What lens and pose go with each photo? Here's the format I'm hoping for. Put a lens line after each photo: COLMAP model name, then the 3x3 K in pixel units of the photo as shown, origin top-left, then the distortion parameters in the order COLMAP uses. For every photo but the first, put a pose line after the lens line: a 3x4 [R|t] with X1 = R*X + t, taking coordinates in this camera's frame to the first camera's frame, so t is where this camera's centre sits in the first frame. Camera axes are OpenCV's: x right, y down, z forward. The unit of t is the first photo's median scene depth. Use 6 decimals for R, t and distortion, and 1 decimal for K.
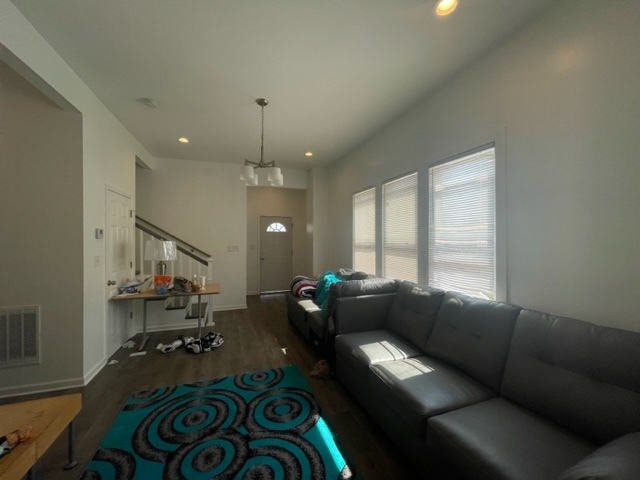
lens RADIAL K [[259.3, 0, 319.4], [0, 259.3, 240.5], [0, 0, 1]] dist [-0.013104, -0.000259]
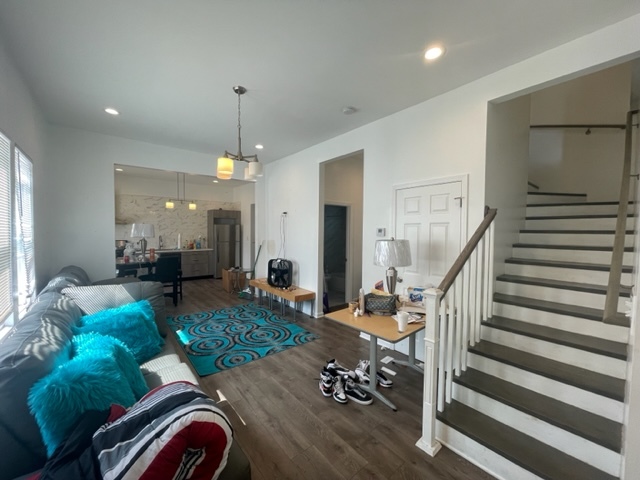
lens RADIAL K [[259.3, 0, 317.8], [0, 259.3, 240.4], [0, 0, 1]] dist [-0.013104, -0.000259]
pose [[-0.942057, 0.001290, -0.335450, -0.182031], [-0.011107, 0.999324, 0.035033, -0.027136], [0.335269, 0.036728, -0.941406, 2.117585]]
